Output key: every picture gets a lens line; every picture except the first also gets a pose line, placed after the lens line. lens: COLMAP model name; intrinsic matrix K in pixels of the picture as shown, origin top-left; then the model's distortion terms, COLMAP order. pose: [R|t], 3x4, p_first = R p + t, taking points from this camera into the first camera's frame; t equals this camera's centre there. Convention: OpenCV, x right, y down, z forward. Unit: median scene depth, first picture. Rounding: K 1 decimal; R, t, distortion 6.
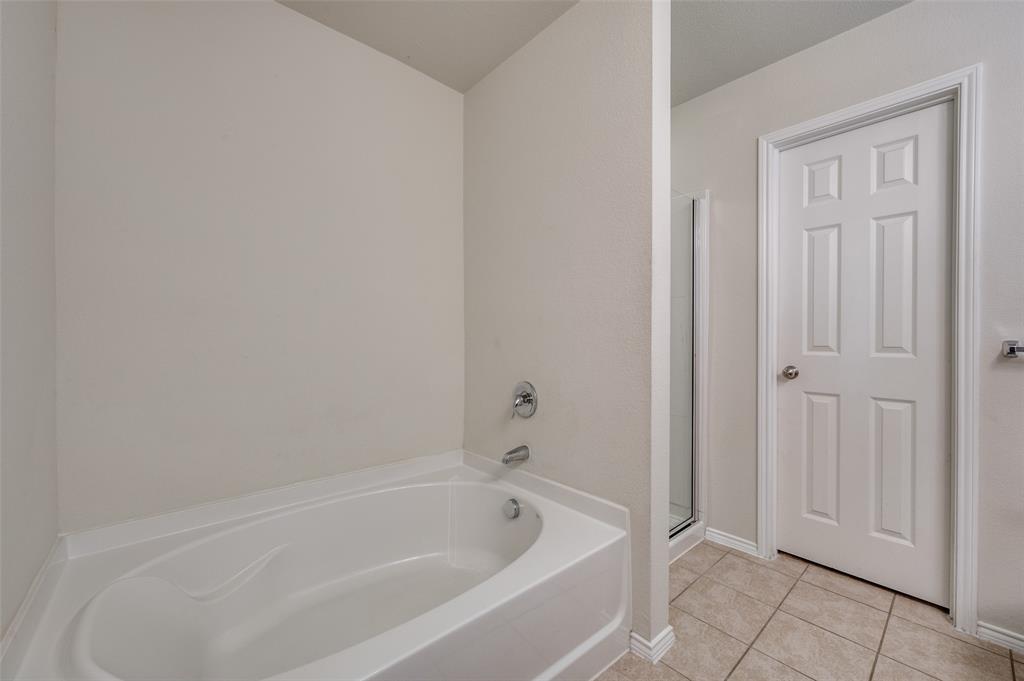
lens RADIAL K [[402.3, 0, 513.9], [0, 402.3, 339.5], [0, 0, 1]] dist [0.001361, 0.000398]
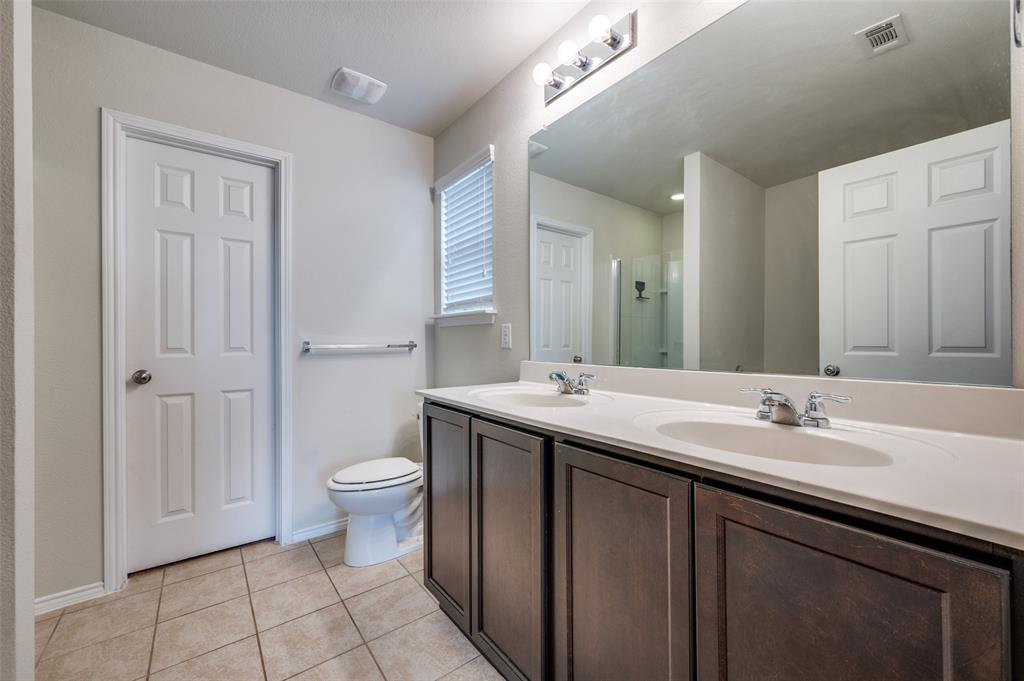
lens RADIAL K [[402.3, 0, 518.1], [0, 402.3, 336.5], [0, 0, 1]] dist [0.001361, 0.000398]
pose [[0.065202, 0.004002, 0.997864, -0.209272], [0.007504, 0.999962, -0.004500, -0.002343], [-0.997844, 0.007781, 0.065170, 0.065245]]
